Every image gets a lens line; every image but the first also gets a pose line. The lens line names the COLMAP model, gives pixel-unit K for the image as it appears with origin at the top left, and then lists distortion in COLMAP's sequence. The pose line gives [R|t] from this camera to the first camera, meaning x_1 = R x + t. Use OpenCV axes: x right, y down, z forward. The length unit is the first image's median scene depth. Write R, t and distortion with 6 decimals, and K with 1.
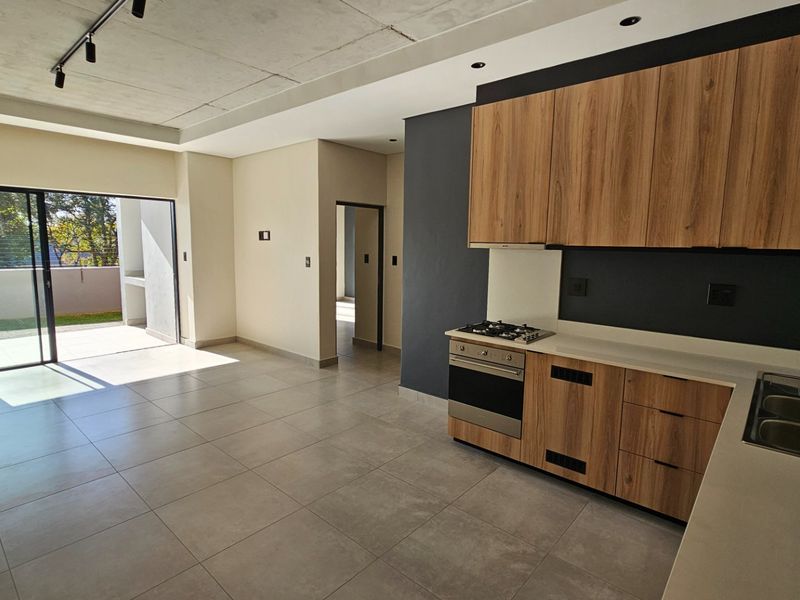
lens RADIAL K [[430.8, 0, 395.2], [0, 430.8, 304.4], [0, 0, 1]] dist [-0.003393, -0.000277]
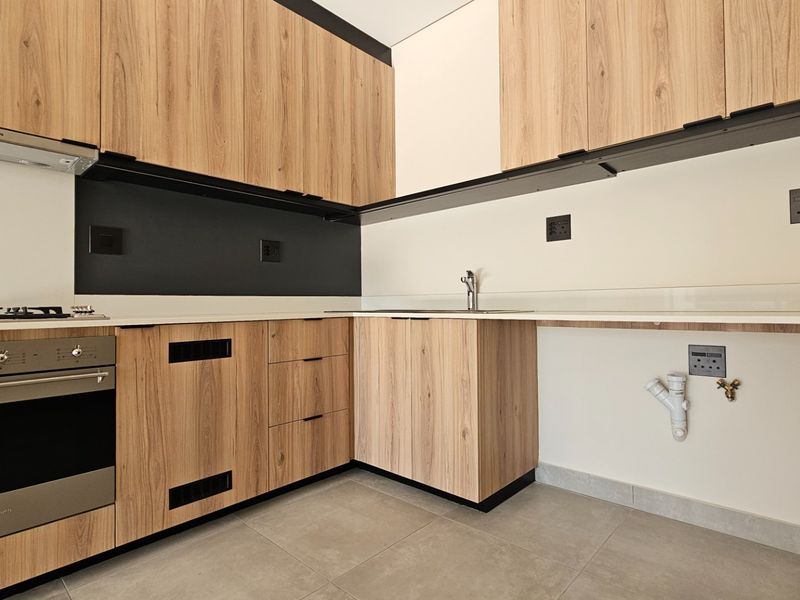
lens RADIAL K [[430.8, 0, 395.2], [0, 430.8, 304.4], [0, 0, 1]] dist [-0.003393, -0.000277]
pose [[0.016658, -0.007615, 0.999832, -0.257840], [0.152283, 0.988324, 0.004990, 0.140607], [-0.988197, 0.152174, 0.017623, 0.700231]]
